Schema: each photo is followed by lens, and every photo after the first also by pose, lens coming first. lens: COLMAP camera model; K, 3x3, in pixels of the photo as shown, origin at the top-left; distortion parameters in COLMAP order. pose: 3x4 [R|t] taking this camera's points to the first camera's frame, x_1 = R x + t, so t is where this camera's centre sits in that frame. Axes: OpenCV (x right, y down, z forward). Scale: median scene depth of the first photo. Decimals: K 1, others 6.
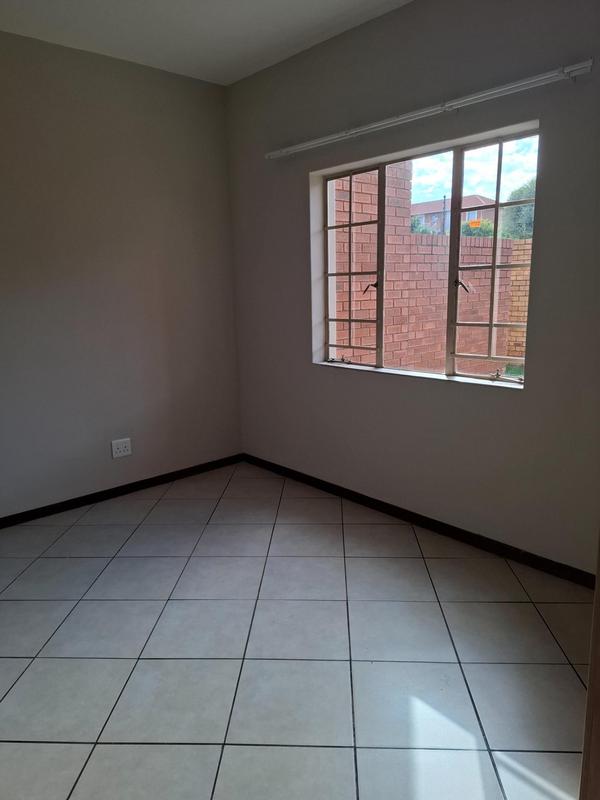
lens RADIAL K [[563.4, 0, 301.2], [0, 563.4, 396.6], [0, 0, 1]] dist [0.088257, -0.087221]
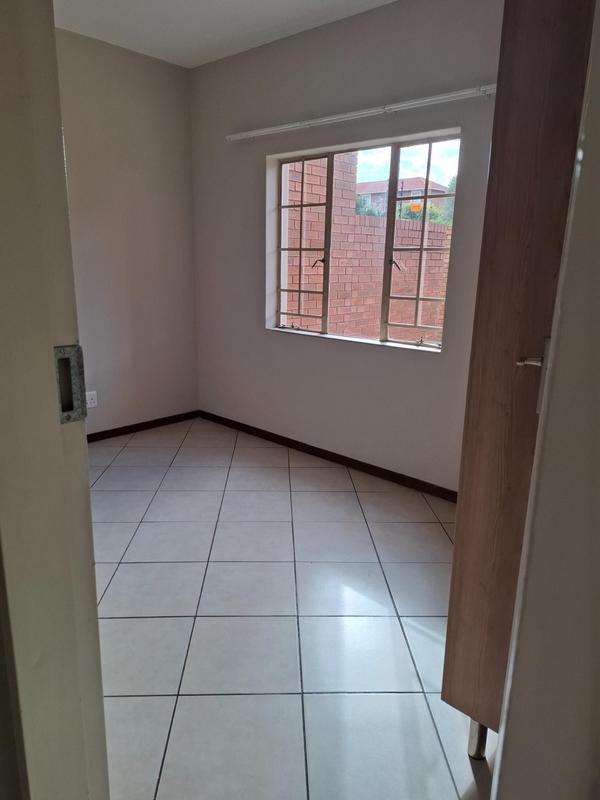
lens RADIAL K [[563.4, 0, 299.7], [0, 563.4, 397.9], [0, 0, 1]] dist [0.088257, -0.087221]
pose [[0.994927, 0.021055, 0.098373, -0.023096], [-0.025348, 0.998771, 0.042590, 0.034816], [-0.097356, -0.044867, 0.994238, -0.154888]]
